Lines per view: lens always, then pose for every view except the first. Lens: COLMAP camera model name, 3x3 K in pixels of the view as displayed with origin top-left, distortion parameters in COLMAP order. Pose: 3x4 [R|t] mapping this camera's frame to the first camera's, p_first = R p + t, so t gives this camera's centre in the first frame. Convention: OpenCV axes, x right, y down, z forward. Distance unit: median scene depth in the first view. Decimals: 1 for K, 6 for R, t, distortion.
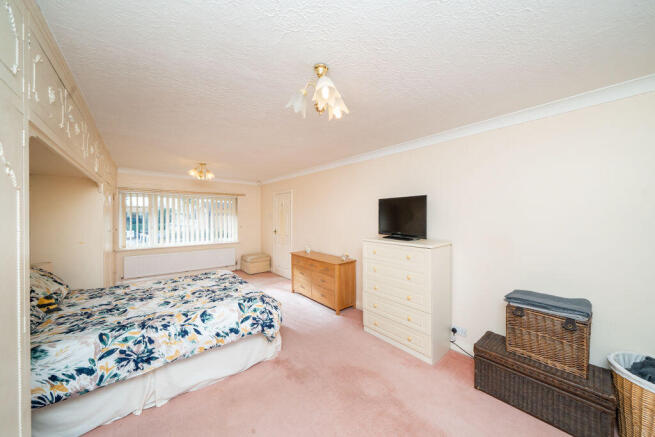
lens RADIAL K [[226.9, 0, 328.5], [0, 226.9, 220.7], [0, 0, 1]] dist [-0.005149, -0.000255]
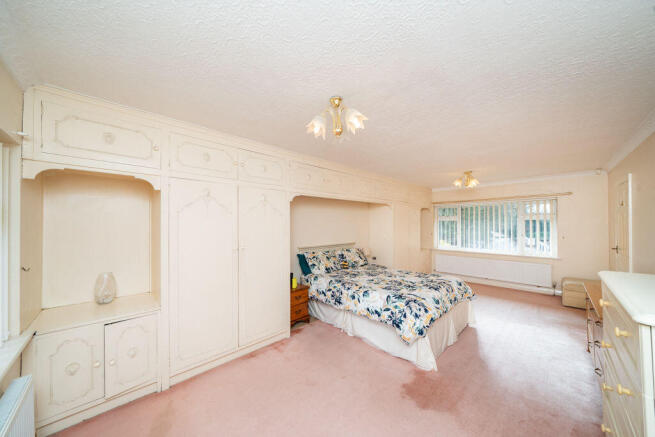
lens RADIAL K [[226.9, 0, 329.0], [0, 226.9, 218.8], [0, 0, 1]] dist [-0.005149, -0.000255]
pose [[0.089639, -0.022924, -0.995710, 0.715861], [-0.017790, 0.999539, -0.024613, -0.008565], [0.995815, 0.019920, 0.089190, 0.512099]]
